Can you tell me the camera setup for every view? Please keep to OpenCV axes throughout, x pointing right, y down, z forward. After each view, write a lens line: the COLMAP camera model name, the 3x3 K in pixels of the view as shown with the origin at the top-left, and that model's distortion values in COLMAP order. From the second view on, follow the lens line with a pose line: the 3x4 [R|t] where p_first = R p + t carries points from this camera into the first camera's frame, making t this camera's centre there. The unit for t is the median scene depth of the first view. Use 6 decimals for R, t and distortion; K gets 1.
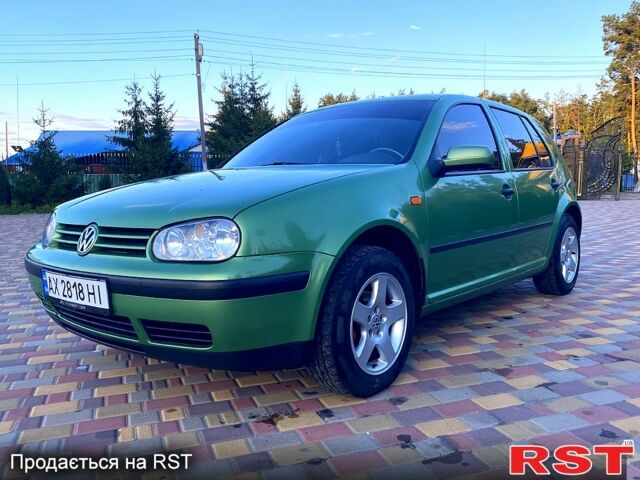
lens RADIAL K [[562.2, 0, 320.0], [0, 562.2, 240.0], [0, 0, 1]] dist [-0.000922, -0.009407]
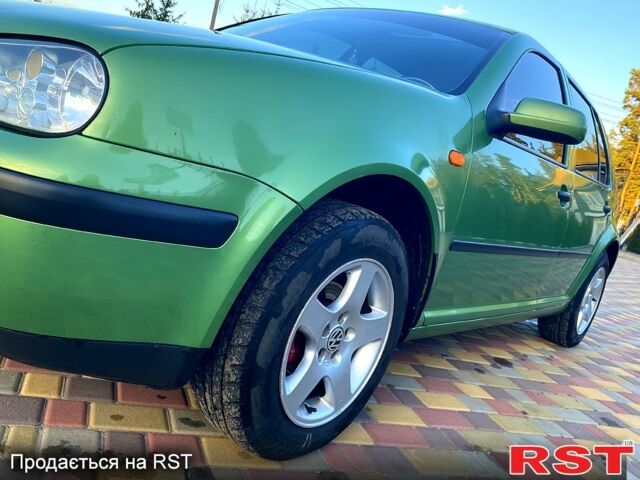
lens RADIAL K [[562.2, 0, 320.0], [0, 562.2, 240.0], [0, 0, 1]] dist [-0.000922, -0.009407]
pose [[0.957971, 0.280866, 0.058367, 0.021254], [-0.283667, 0.957775, 0.046908, 0.026108], [-0.042727, -0.061493, 0.997193, 0.401535]]
